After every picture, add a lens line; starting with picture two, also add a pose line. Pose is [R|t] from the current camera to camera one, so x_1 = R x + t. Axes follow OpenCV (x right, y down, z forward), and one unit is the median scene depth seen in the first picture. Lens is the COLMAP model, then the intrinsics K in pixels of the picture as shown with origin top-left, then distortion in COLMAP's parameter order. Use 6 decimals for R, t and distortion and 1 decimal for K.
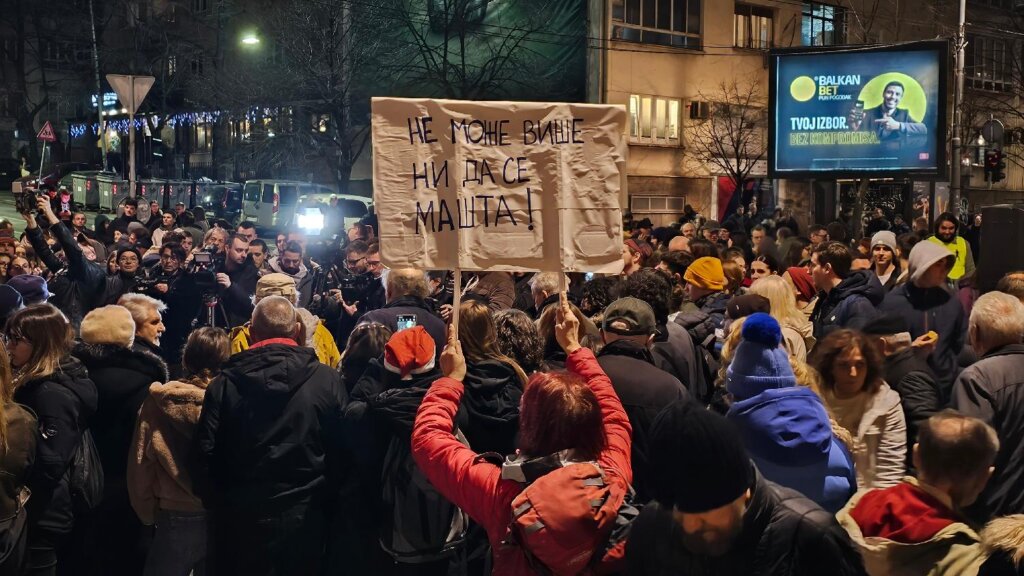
lens RADIAL K [[1271.2, 0, 519.3], [0, 1271.2, 280.1], [0, 0, 1]] dist [0.099615, 0.000000]
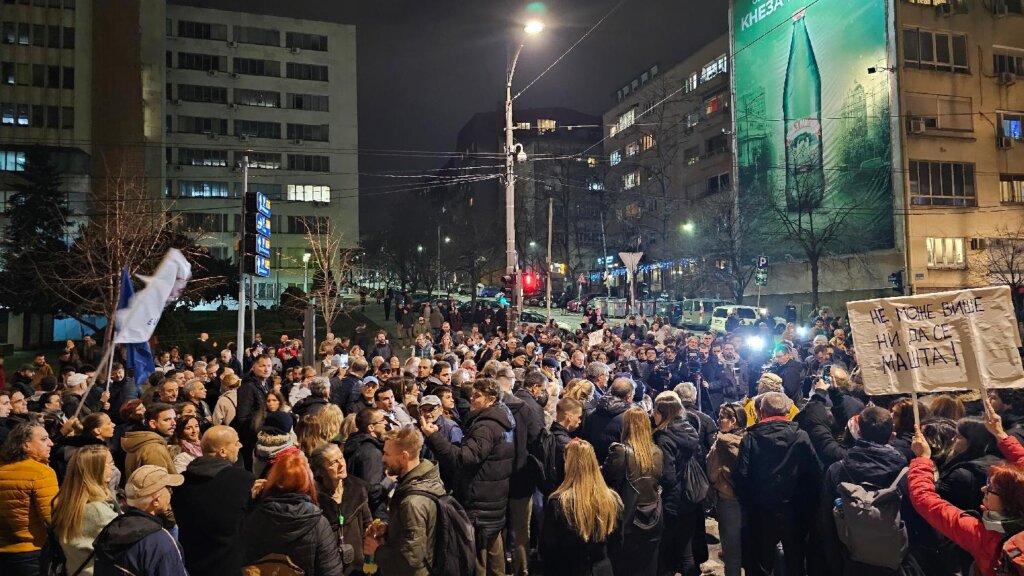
lens RADIAL K [[684.2, 0, 505.6], [0, 684.2, 278.2], [0, 0, 1]] dist [0.065165, -0.056577]
pose [[0.899506, -0.052166, -0.433783, -0.012514], [0.007430, 0.994529, -0.104193, -0.006892], [0.436845, 0.090500, 0.894973, -0.014198]]
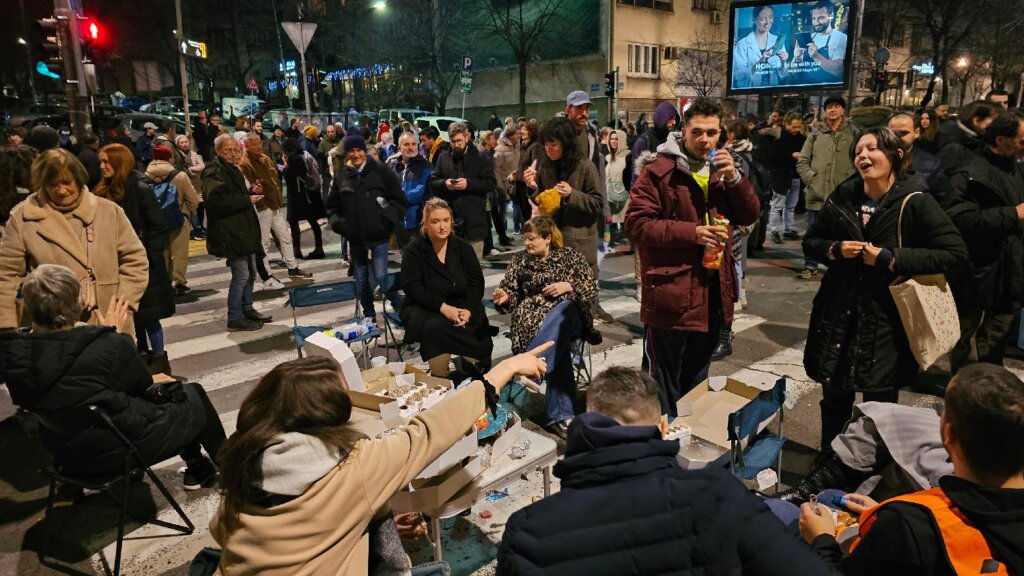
lens RADIAL K [[684.2, 0, 523.1], [0, 684.2, 303.1], [0, 0, 1]] dist [0.065165, -0.056577]
pose [[0.999571, -0.028116, -0.008197, -0.039870], [0.029152, 0.981997, 0.186634, 0.002017], [0.002802, -0.186793, 0.982395, 0.132689]]
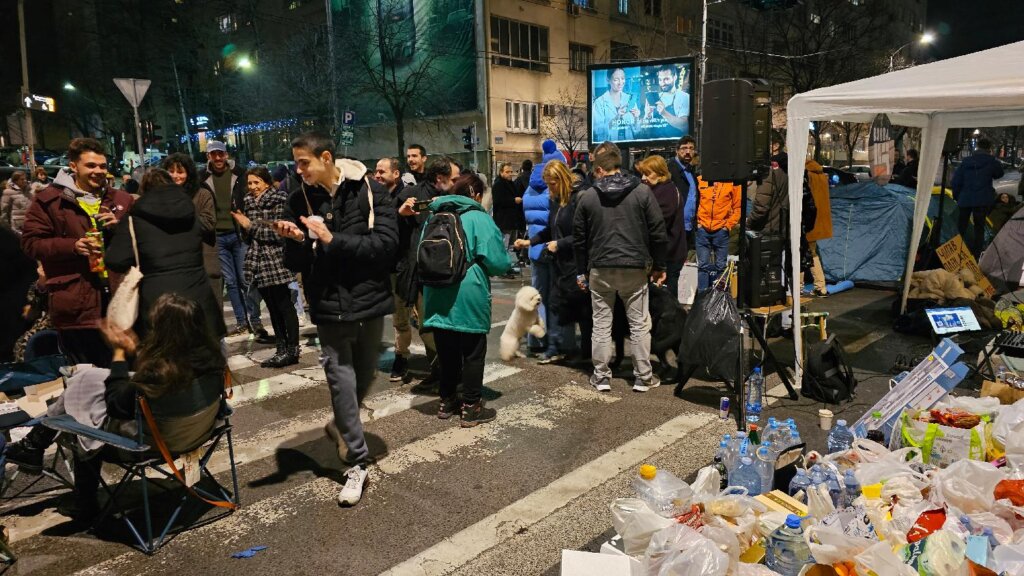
lens RADIAL K [[684.2, 0, 522.0], [0, 684.2, 299.8], [0, 0, 1]] dist [0.065165, -0.056577]
pose [[0.996769, -0.046789, 0.065288, 0.039807], [0.039246, 0.992890, 0.112377, 0.008410], [-0.070082, -0.109452, 0.991518, 0.107565]]
